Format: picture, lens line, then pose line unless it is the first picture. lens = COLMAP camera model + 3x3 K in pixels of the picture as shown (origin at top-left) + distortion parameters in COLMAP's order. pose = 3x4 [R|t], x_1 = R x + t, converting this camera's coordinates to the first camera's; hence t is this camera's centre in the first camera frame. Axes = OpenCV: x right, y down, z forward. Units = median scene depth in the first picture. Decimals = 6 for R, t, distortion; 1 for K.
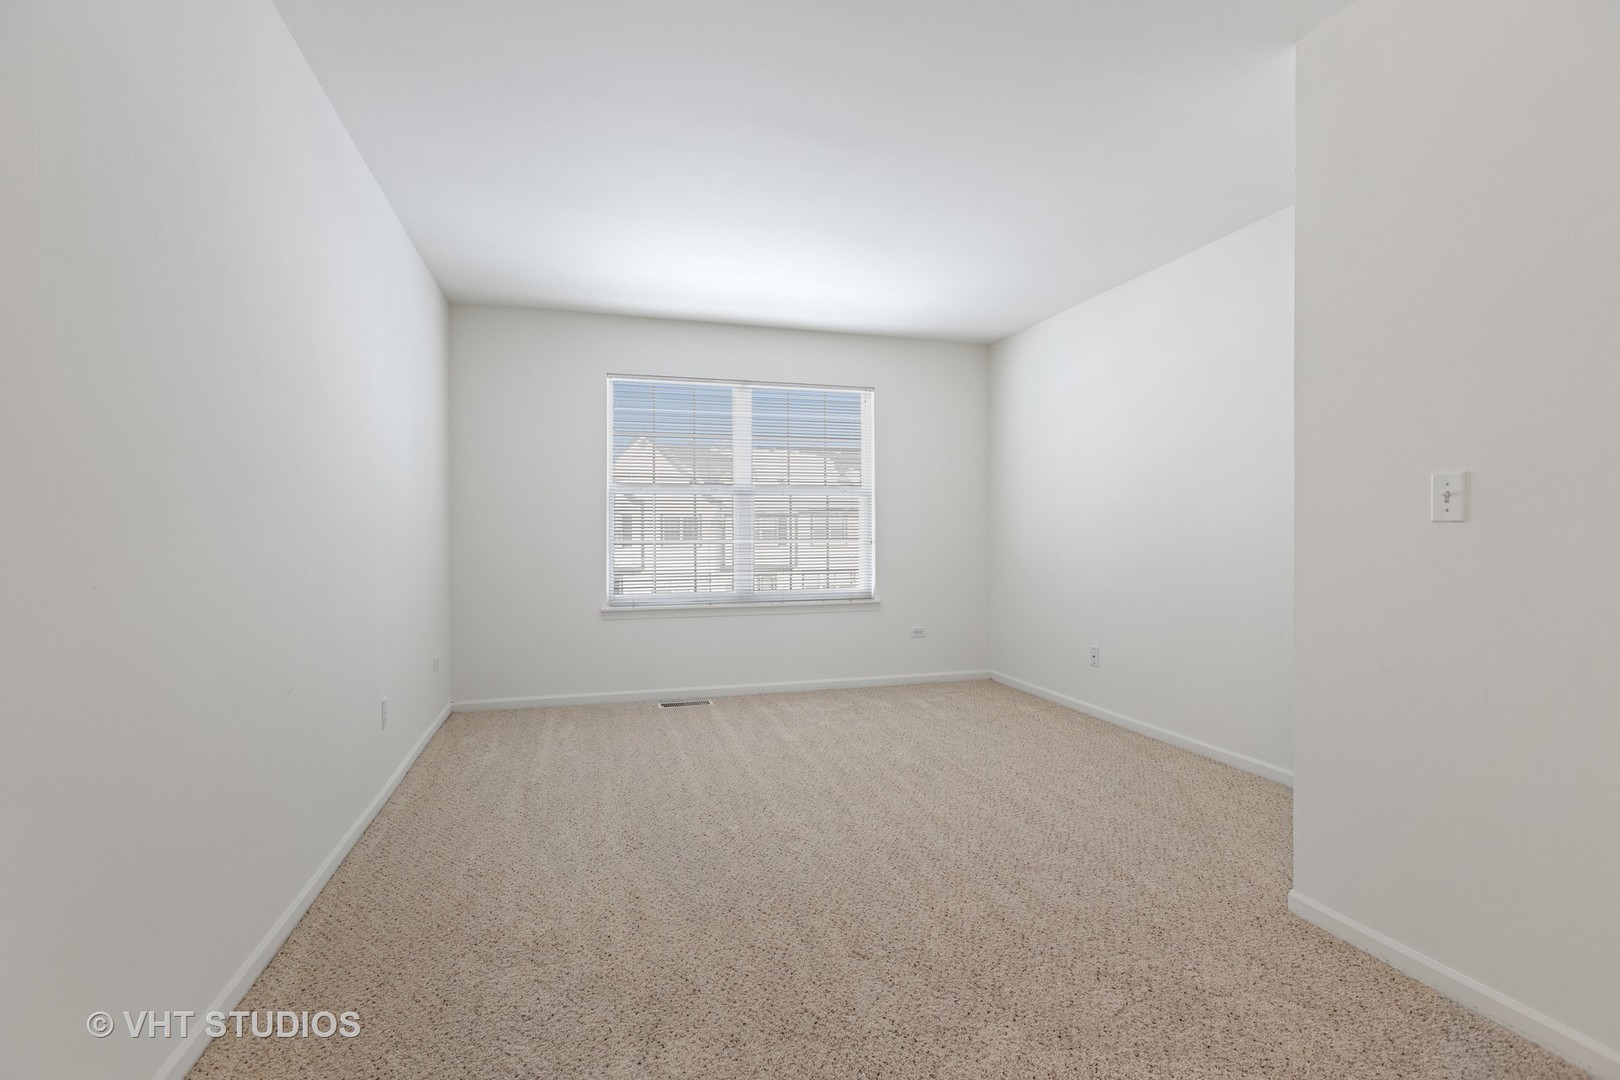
lens RADIAL K [[735.5, 0, 810.0], [0, 735.5, 540.0], [0, 0, 1]] dist [0.000439, 0.000008]
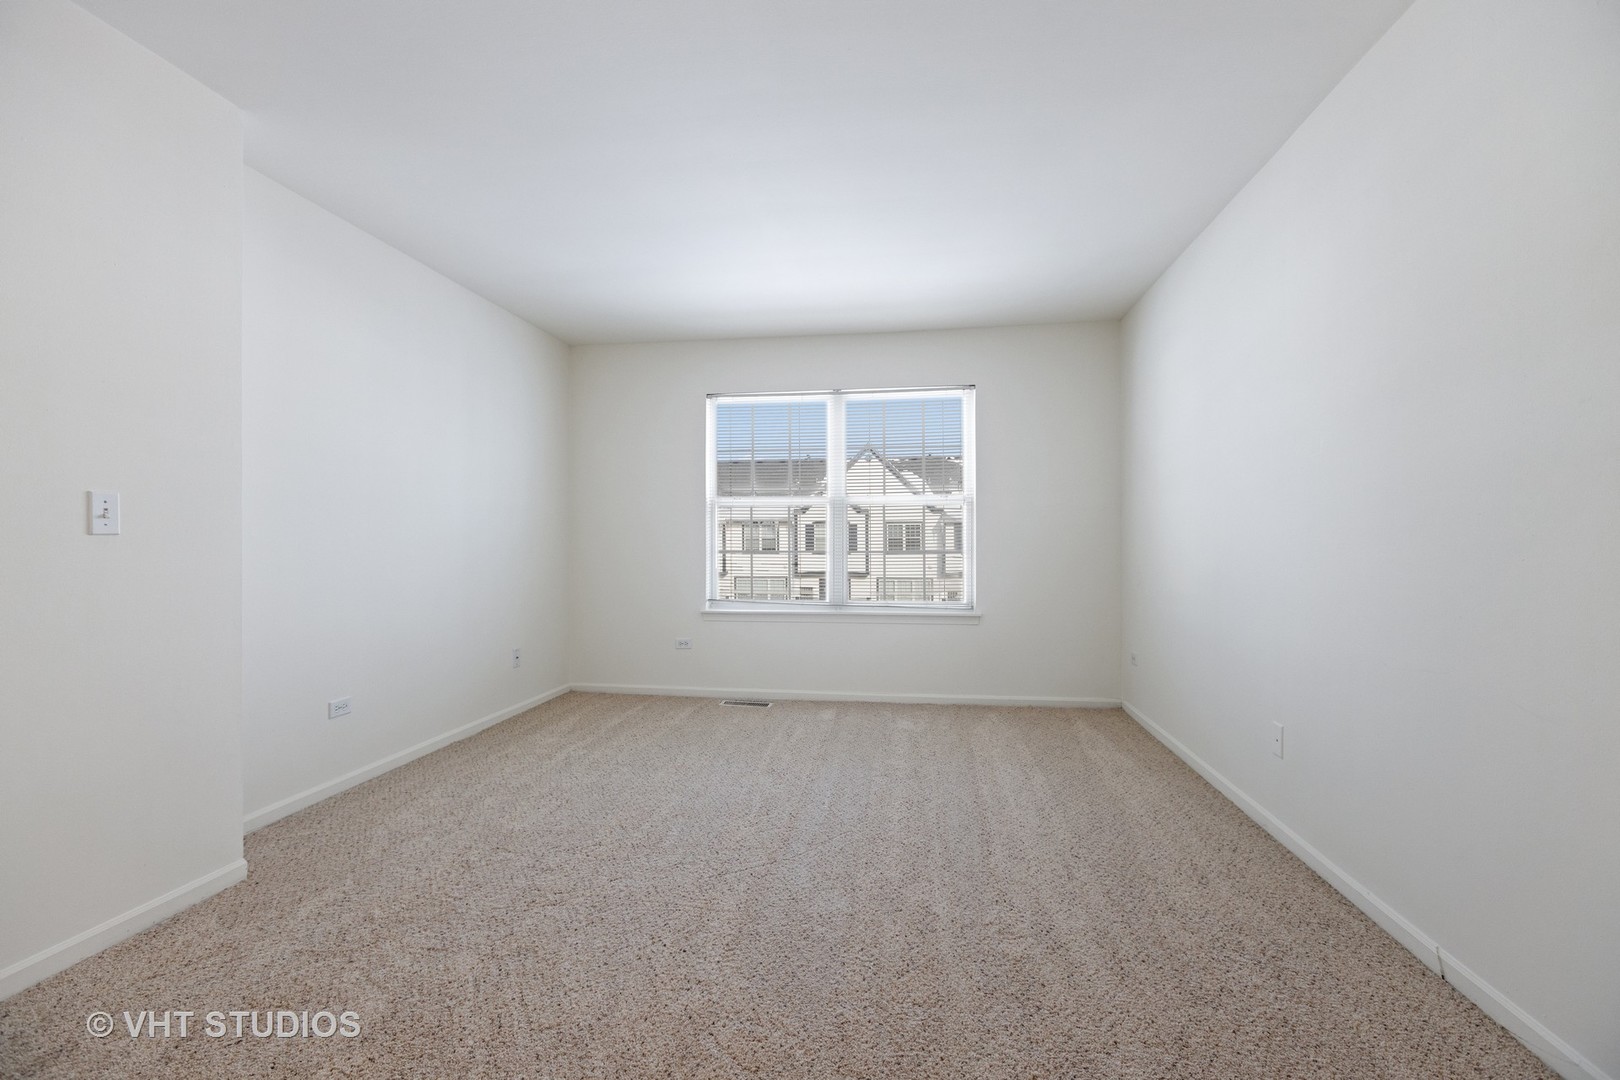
lens RADIAL K [[717.9, 0, 810.0], [0, 717.9, 540.0], [0, 0, 1]] dist [0.009449, 0.000063]
pose [[0.923466, 0.001411, -0.383677, 0.260326], [-0.005566, 0.999937, -0.009719, -0.002962], [0.383639, 0.011111, 0.923416, 0.060716]]
